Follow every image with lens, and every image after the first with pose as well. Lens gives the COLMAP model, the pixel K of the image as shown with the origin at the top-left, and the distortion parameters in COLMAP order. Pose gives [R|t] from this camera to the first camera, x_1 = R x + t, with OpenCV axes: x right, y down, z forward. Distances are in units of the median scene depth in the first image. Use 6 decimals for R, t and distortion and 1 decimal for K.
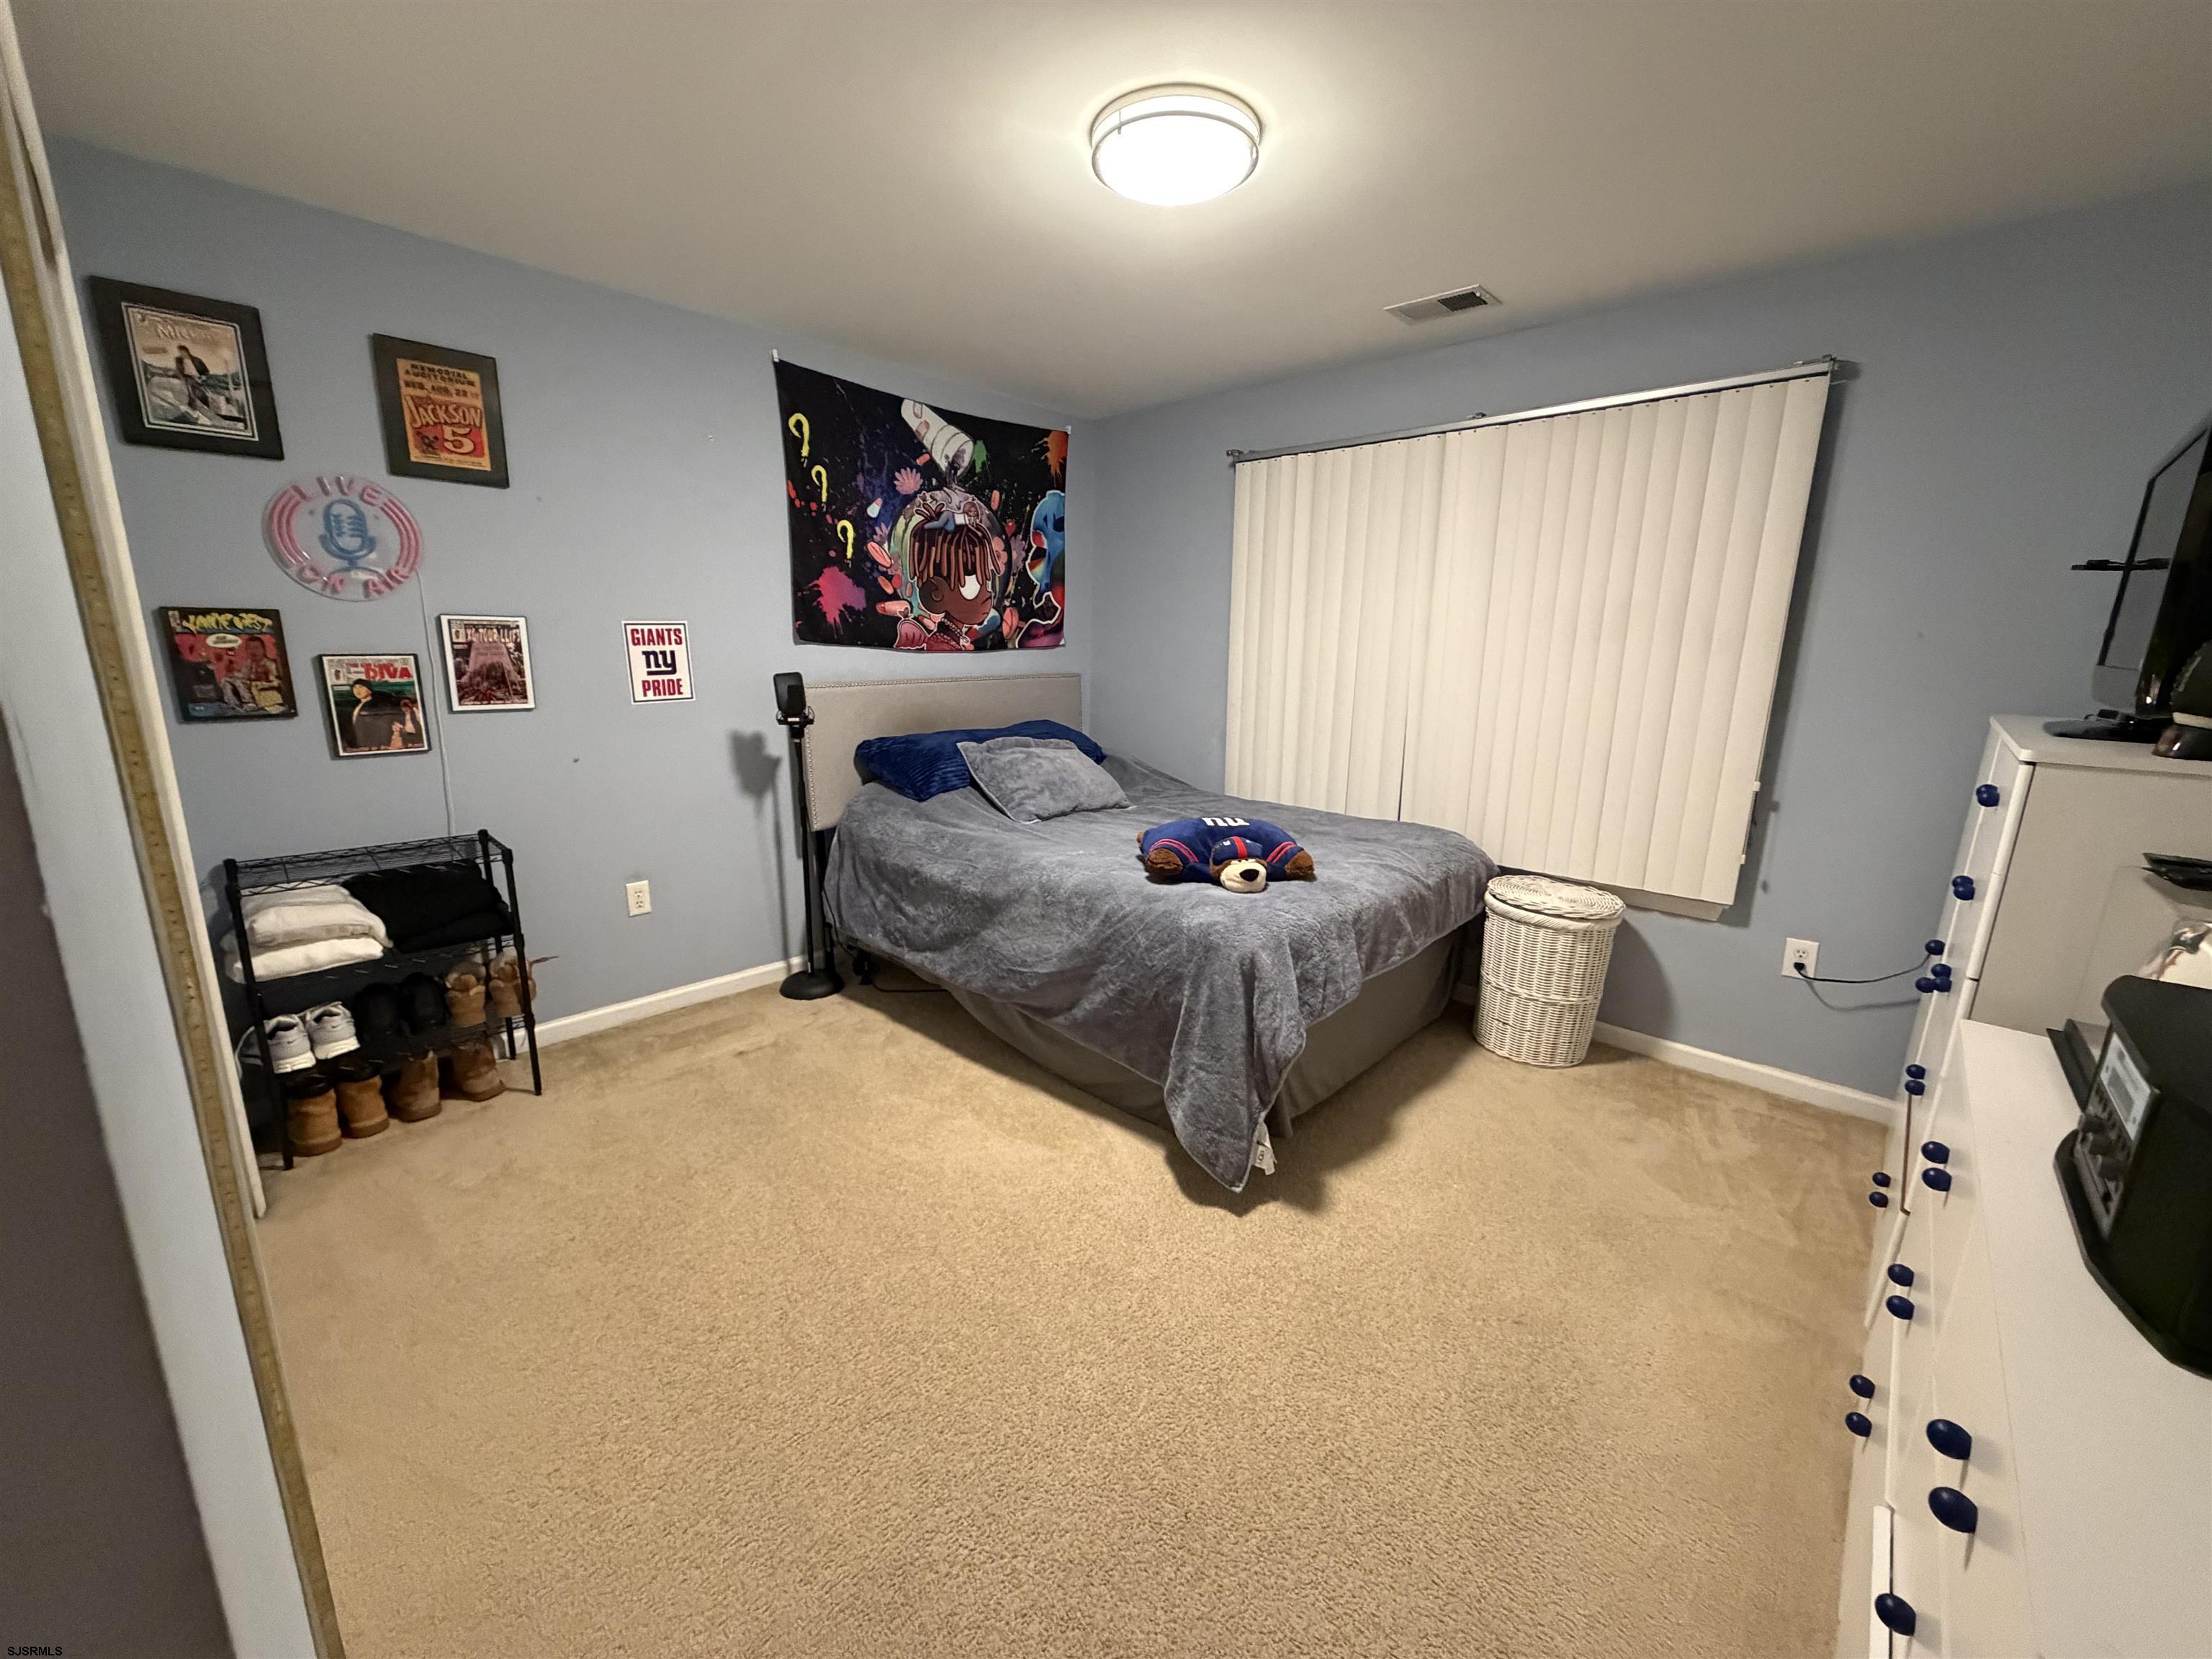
lens RADIAL K [[883.2, 0, 1102.3], [0, 883.2, 827.4], [0, 0, 1]] dist [0.003166, 0.000477]
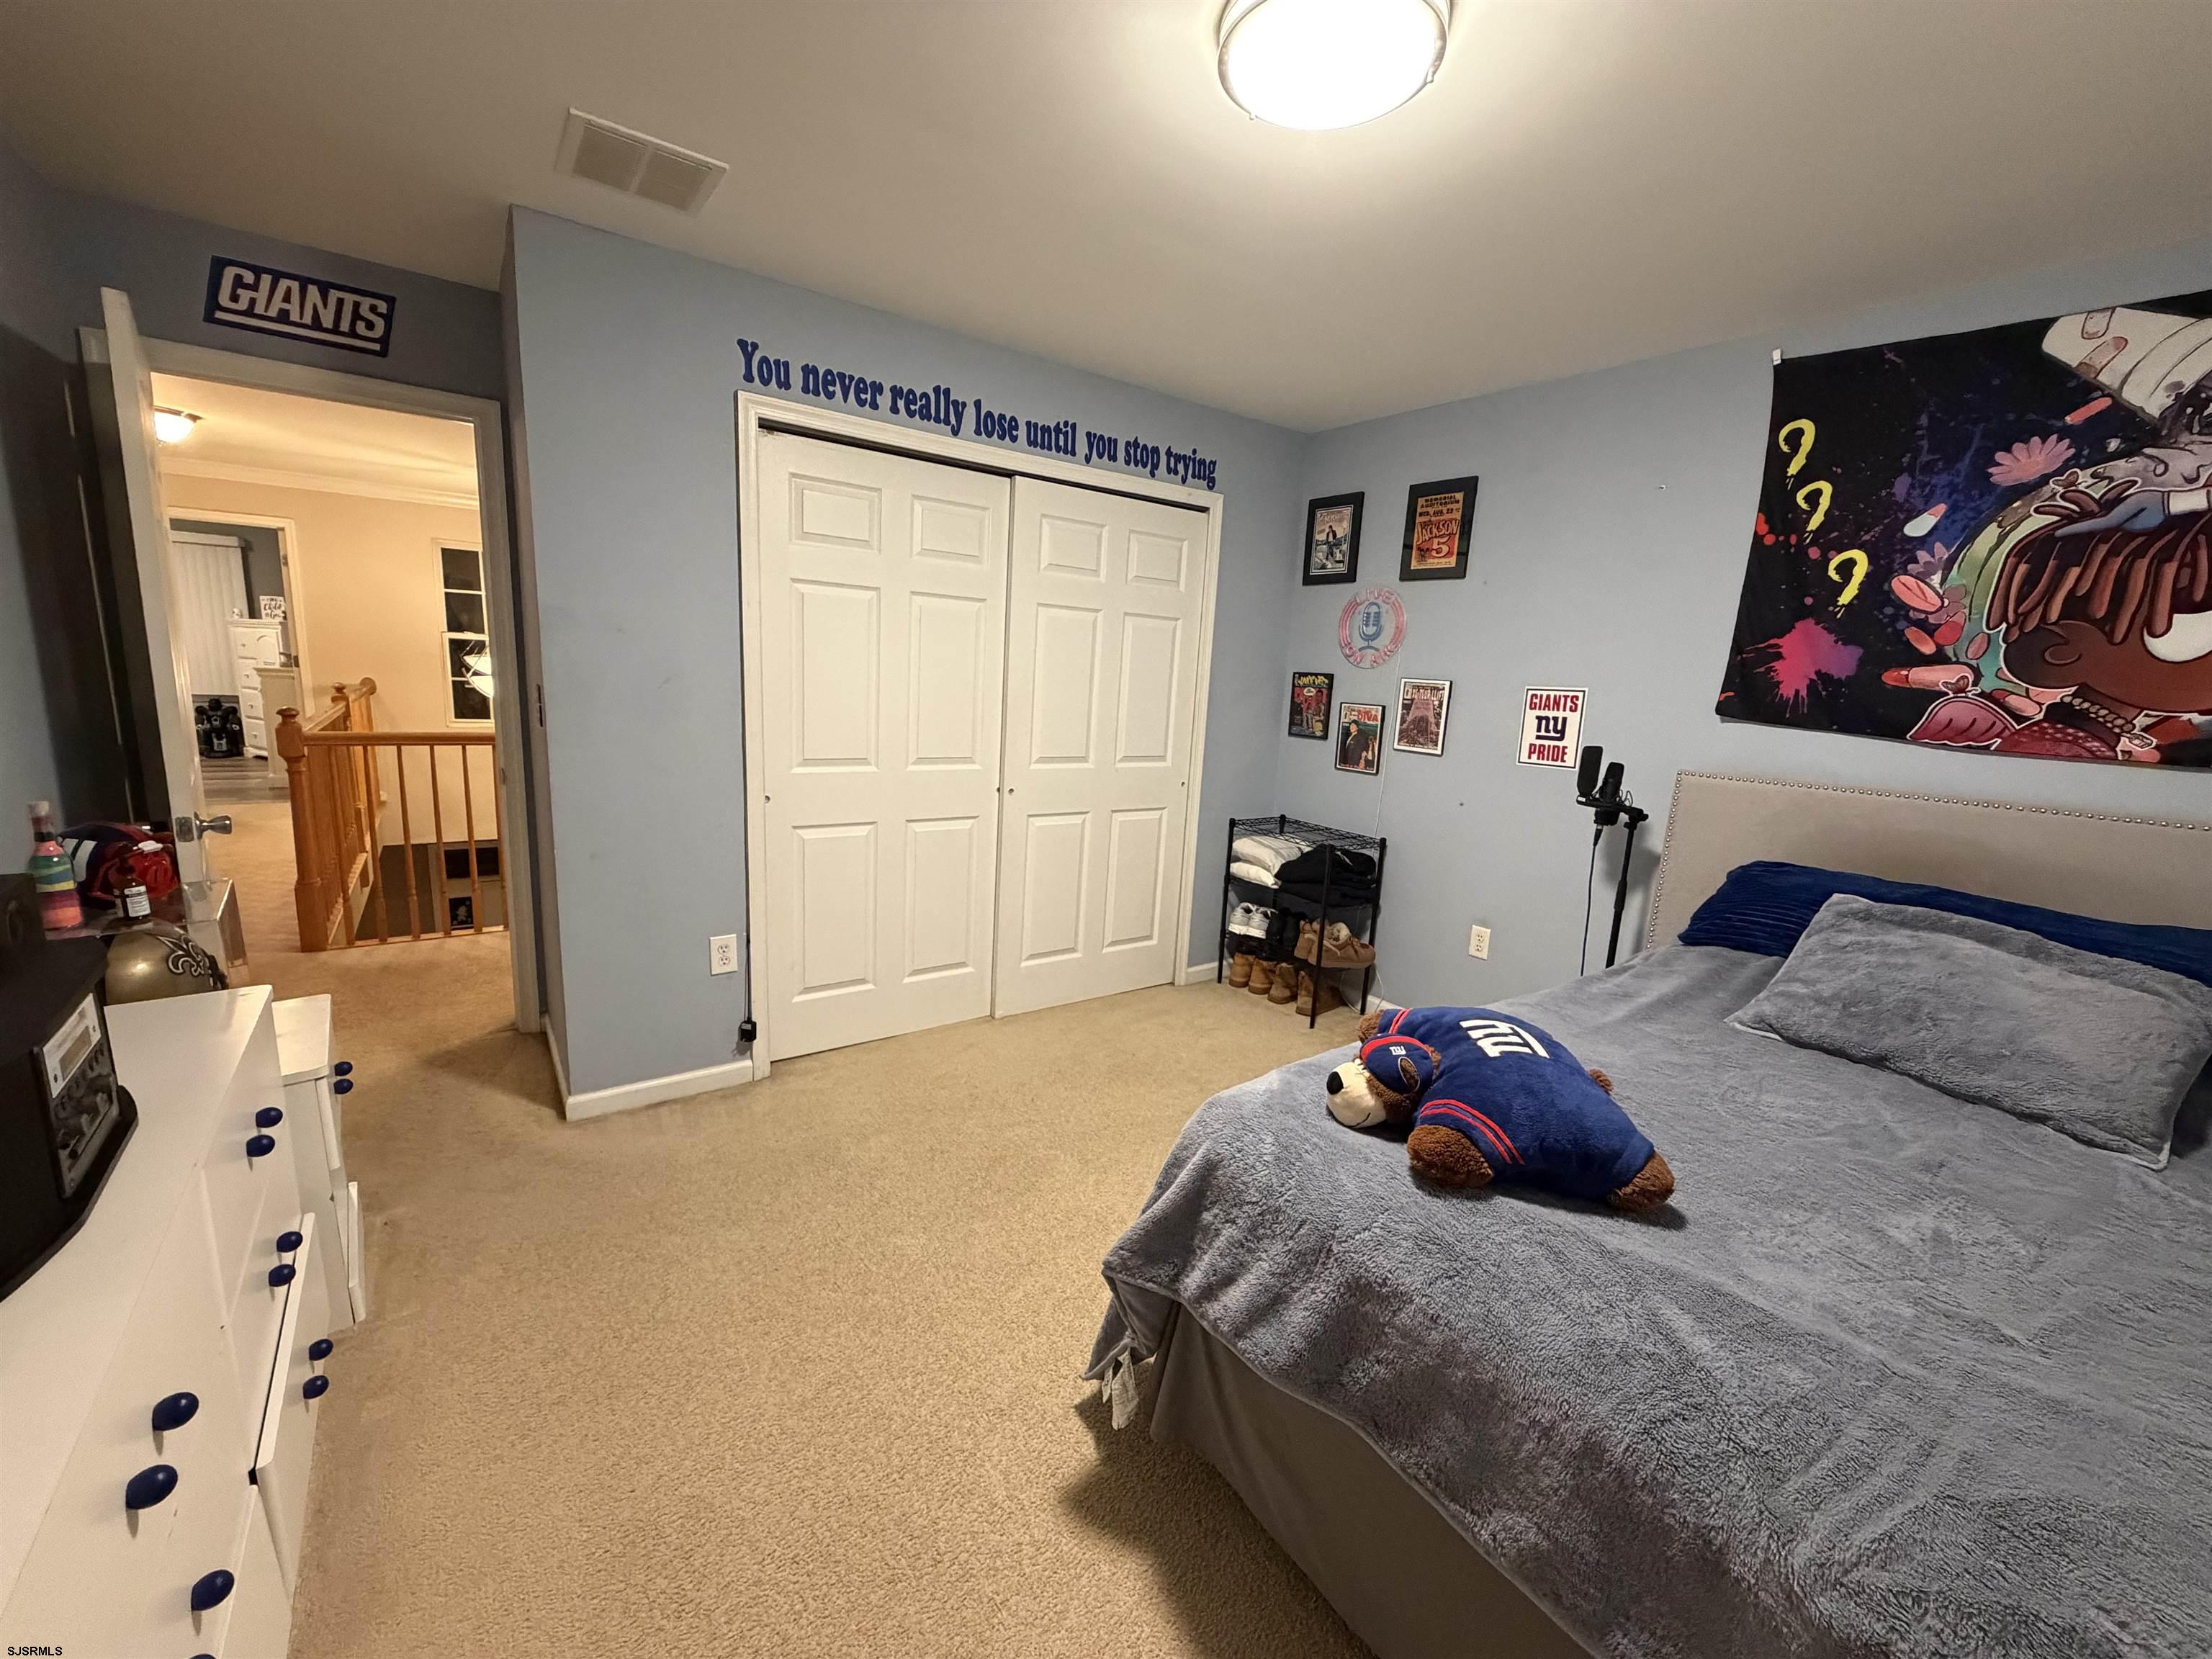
lens RADIAL K [[883.2, 0, 1100.1], [0, 883.2, 830.5], [0, 0, 1]] dist [0.003166, 0.000477]
pose [[-0.183917, 0.154544, -0.970717, 0.573521], [-0.265362, 0.943088, 0.200422, -0.139684], [0.946445, 0.294452, -0.132440, 0.670764]]
